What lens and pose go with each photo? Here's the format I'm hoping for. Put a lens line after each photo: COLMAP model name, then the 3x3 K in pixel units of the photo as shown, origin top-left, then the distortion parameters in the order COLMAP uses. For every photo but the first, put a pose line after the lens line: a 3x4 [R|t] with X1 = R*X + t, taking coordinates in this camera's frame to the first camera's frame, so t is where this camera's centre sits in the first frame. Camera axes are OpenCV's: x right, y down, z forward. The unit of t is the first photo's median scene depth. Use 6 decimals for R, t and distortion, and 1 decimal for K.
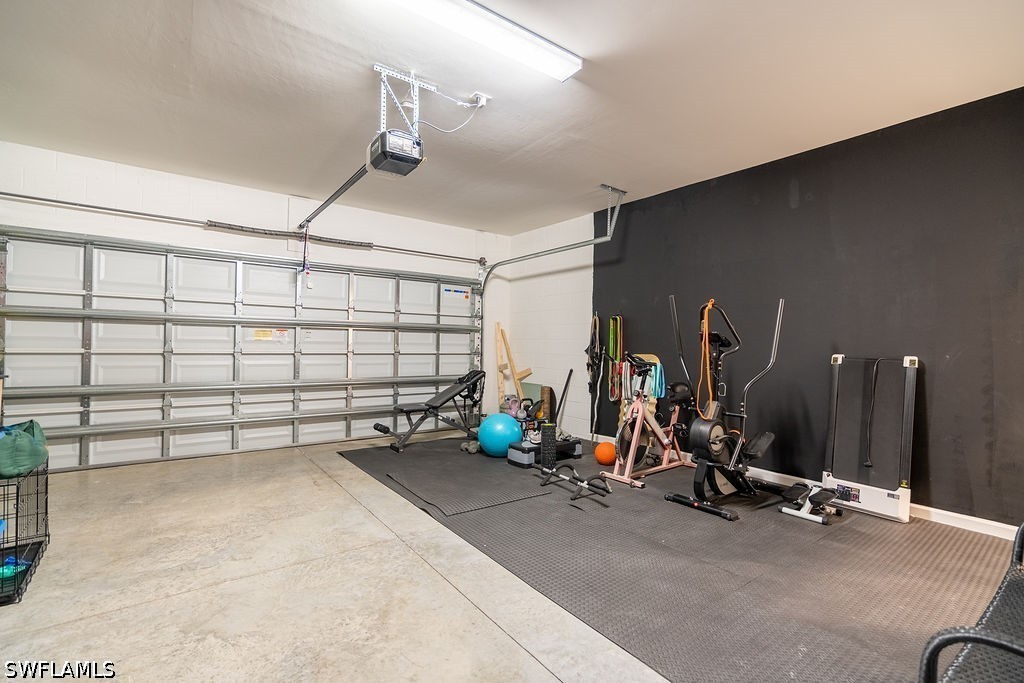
lens RADIAL K [[455.7, 0, 509.8], [0, 455.7, 341.5], [0, 0, 1]] dist [0.022293, -0.000015]
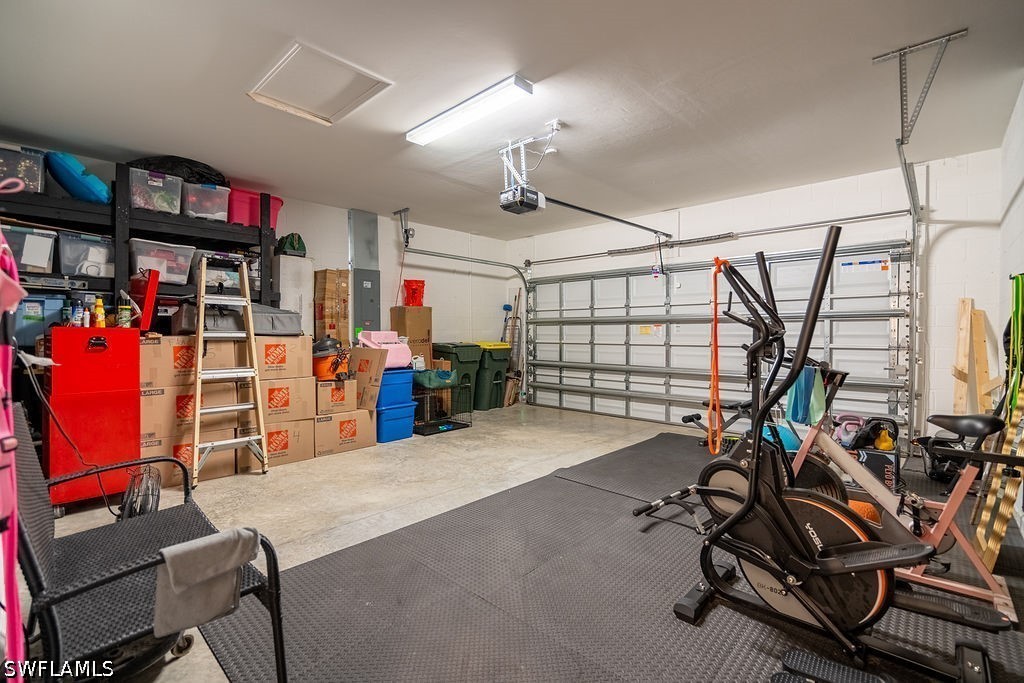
lens RADIAL K [[457.4, 0, 509.8], [0, 457.4, 340.5], [0, 0, 1]] dist [-0.004476, 0.000519]
pose [[0.189515, -0.002209, -0.981875, 0.744725], [0.006350, 0.999979, -0.001024, 0.016666], [0.981857, -0.006041, 0.189525, 0.474838]]
